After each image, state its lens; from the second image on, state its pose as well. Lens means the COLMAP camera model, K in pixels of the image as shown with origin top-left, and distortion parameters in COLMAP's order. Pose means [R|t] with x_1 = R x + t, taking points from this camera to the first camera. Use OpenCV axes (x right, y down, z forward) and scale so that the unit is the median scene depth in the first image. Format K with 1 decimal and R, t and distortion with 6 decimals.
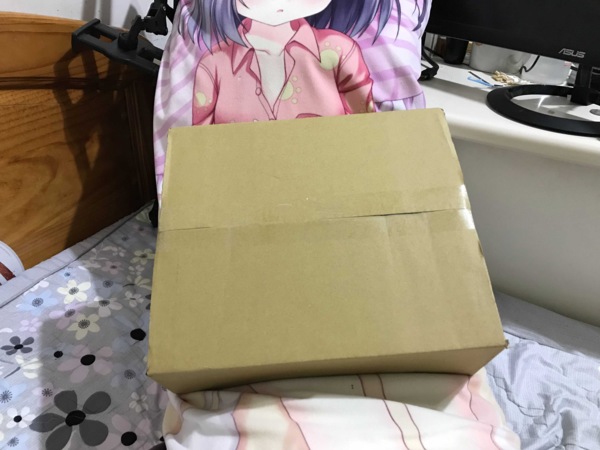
lens RADIAL K [[499.0, 0, 298.8], [0, 499.0, 198.5], [0, 0, 1]] dist [0.000016, -0.005542]
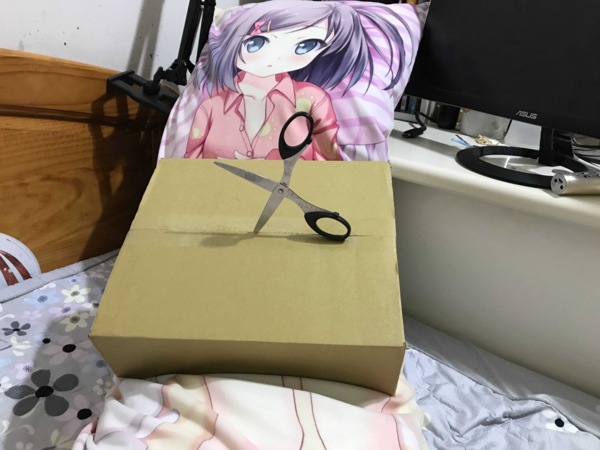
lens RADIAL K [[495.5, 0, 297.4], [0, 495.5, 196.2], [0, 0, 1]] dist [-0.003570, 0.003826]
pose [[0.989388, 0.077469, -0.122925, 0.183418], [-0.096010, 0.983568, -0.152894, 0.096593], [0.109060, 0.163073, 0.980568, -0.094557]]
